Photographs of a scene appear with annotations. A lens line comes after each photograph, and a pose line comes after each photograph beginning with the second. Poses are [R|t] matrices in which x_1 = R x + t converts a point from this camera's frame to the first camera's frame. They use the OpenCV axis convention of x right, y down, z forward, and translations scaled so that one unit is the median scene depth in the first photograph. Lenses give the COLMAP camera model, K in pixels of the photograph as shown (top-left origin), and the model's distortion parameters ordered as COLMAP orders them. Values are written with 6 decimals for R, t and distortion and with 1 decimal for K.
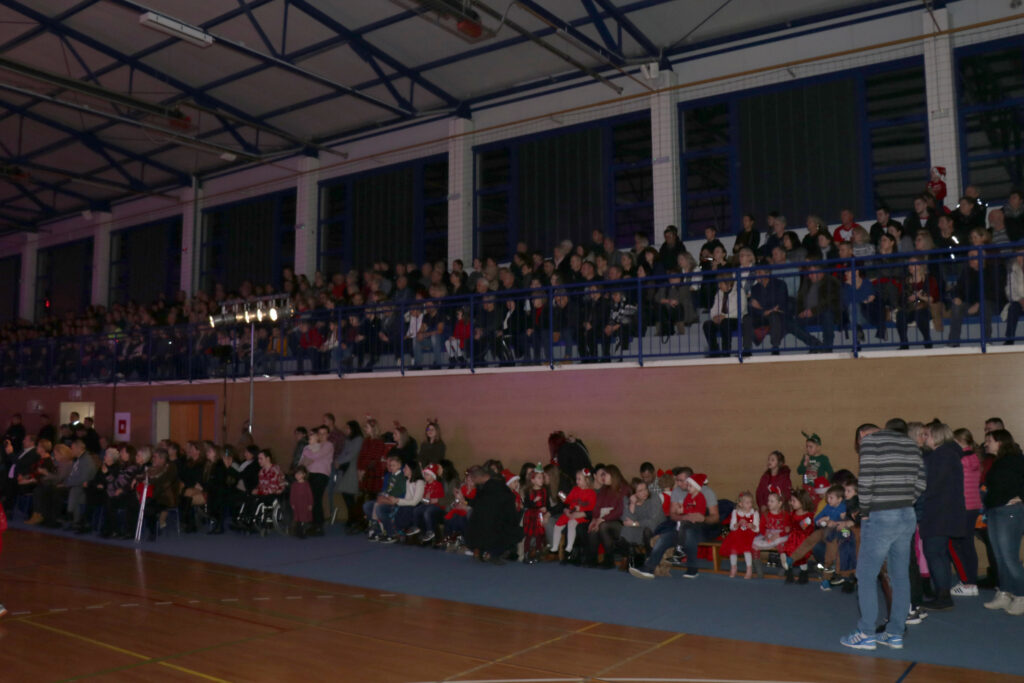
lens RADIAL K [[890.9, 0, 512.0], [0, 890.9, 341.5], [0, 0, 1]] dist [-0.190617, 0.166596]
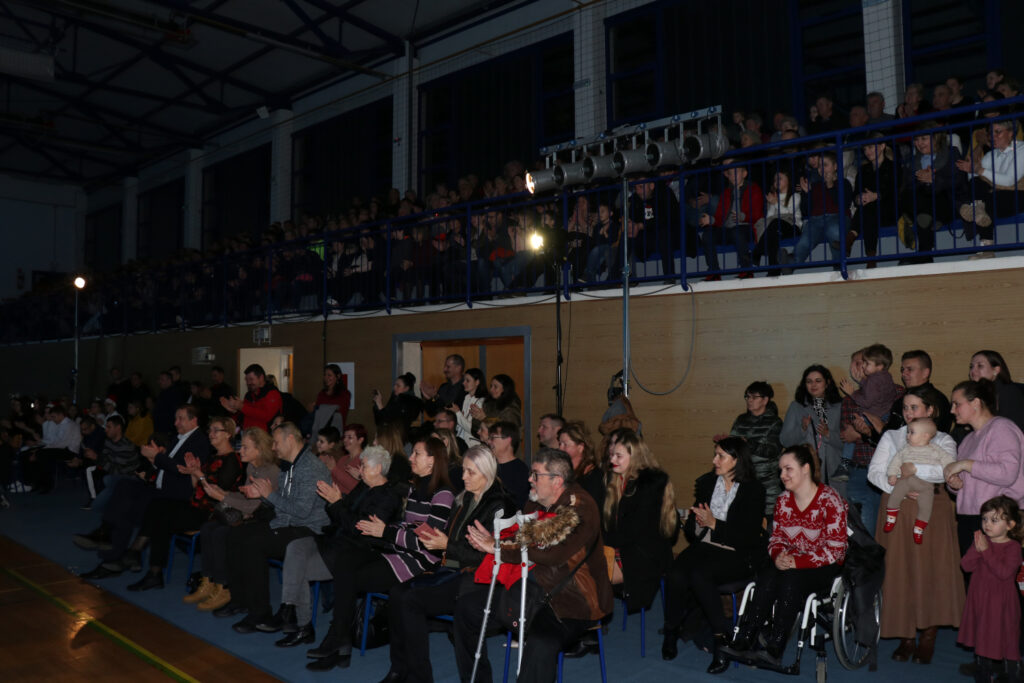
lens RADIAL K [[890.9, 0, 512.0], [0, 890.9, 341.5], [0, 0, 1]] dist [-0.190617, 0.166596]
pose [[0.985498, -0.003847, -0.169642, -0.197580], [0.012546, 0.998658, 0.050238, 0.033392], [0.169221, -0.051637, 0.984225, 0.353683]]
